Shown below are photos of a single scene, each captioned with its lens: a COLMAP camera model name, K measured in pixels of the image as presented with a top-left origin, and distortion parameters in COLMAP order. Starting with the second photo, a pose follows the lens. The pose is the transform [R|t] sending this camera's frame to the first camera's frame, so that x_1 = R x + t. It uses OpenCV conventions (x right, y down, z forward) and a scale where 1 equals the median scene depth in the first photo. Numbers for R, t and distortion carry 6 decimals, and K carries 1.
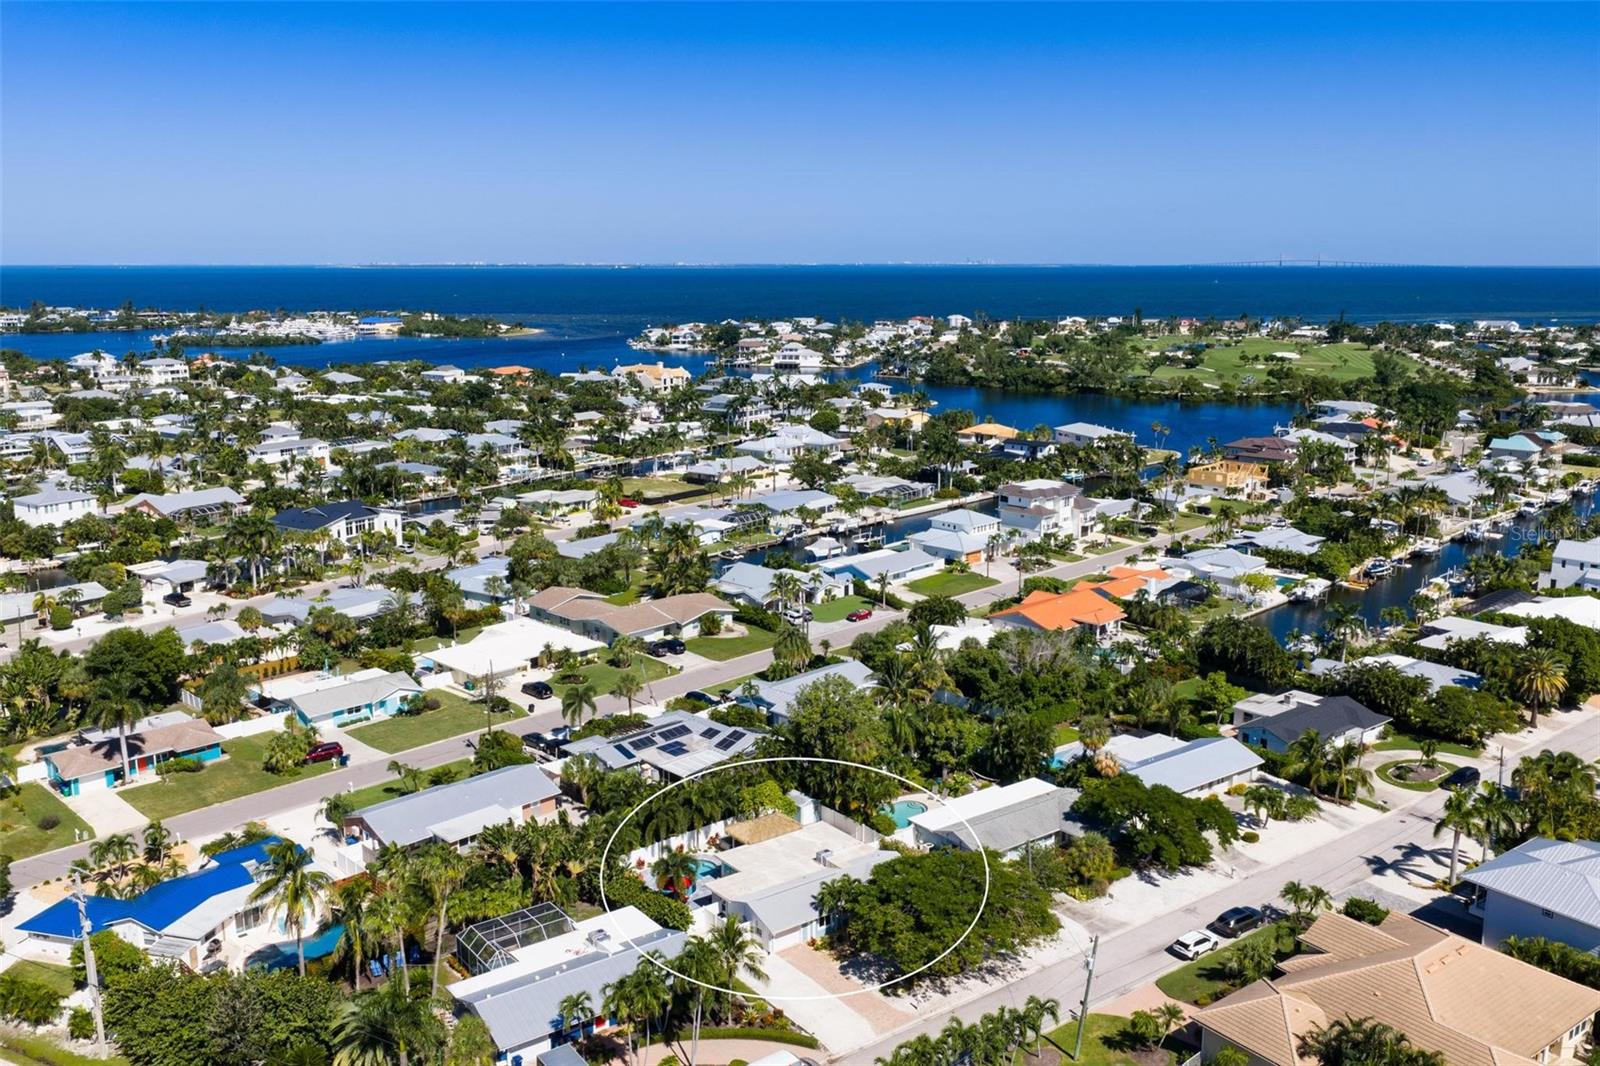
lens RADIAL K [[1272.2, 0, 793.4], [0, 1272.2, 533.0], [0, 0, 1]] dist [0.022564, -0.038284]
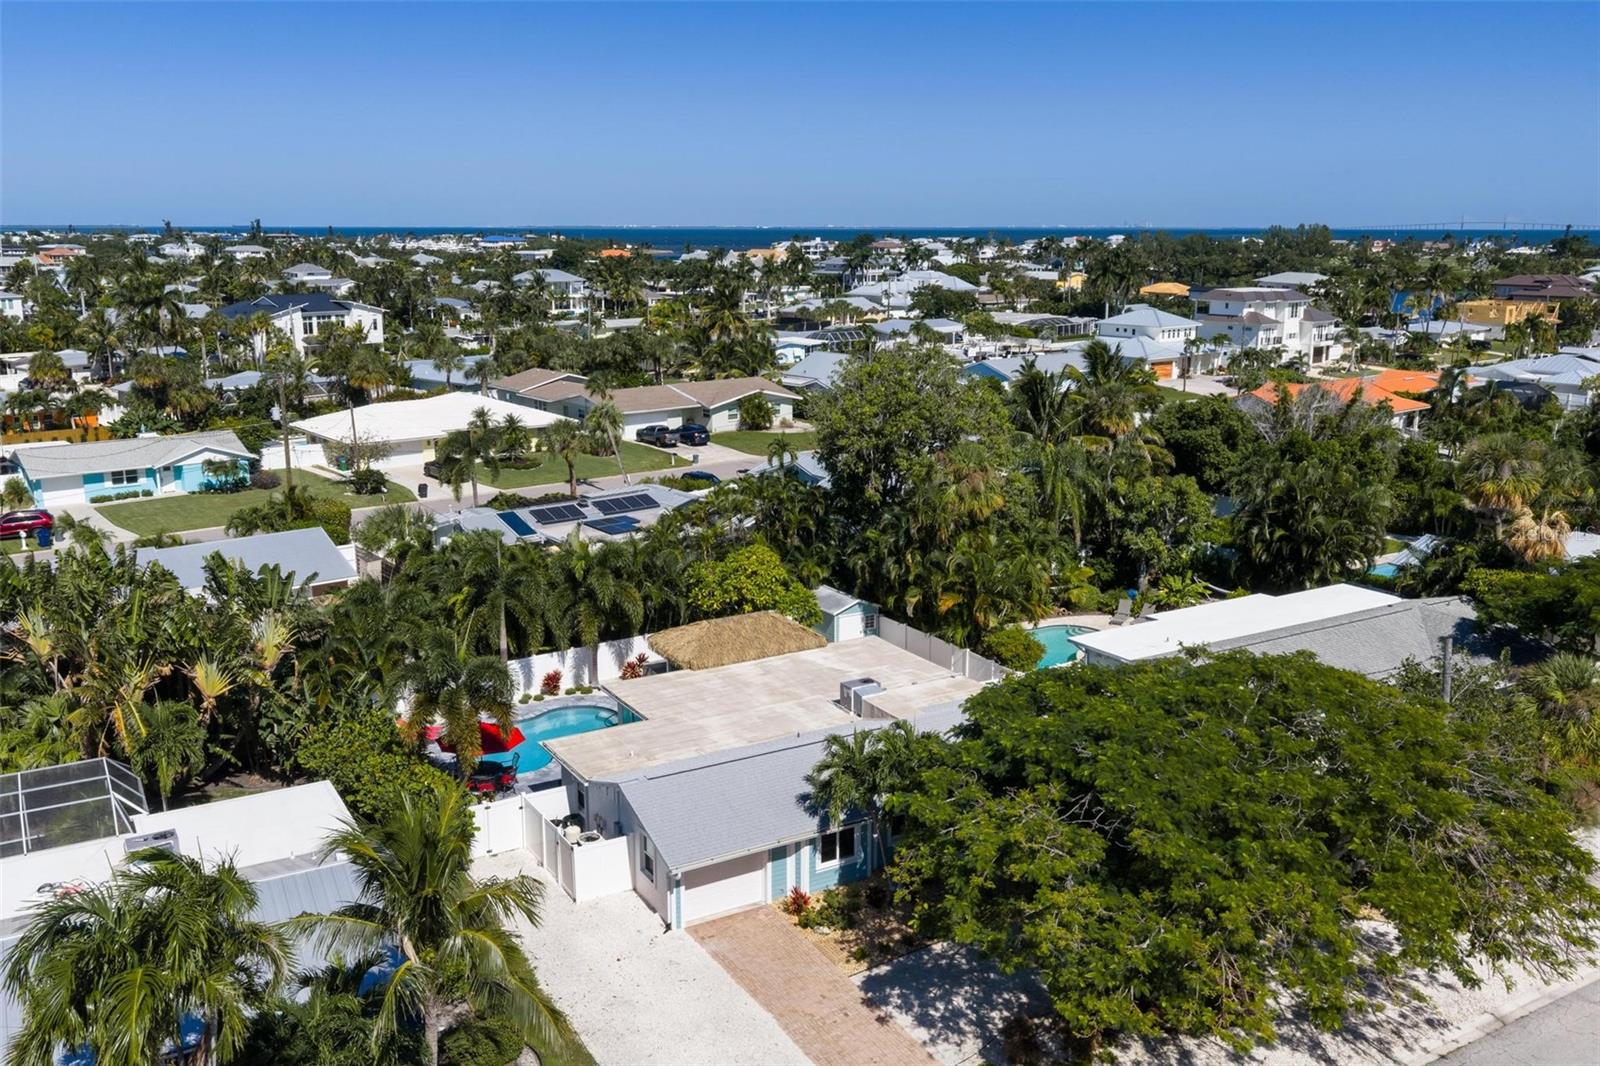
lens RADIAL K [[1272.2, 0, 803.4], [0, 1272.2, 537.2], [0, 0, 1]] dist [0.022564, -0.038284]
pose [[0.994274, 0.026521, -0.103515, 0.041684], [-0.023278, 0.999204, 0.032408, 0.171581], [0.104292, -0.029812, 0.994100, 0.537334]]
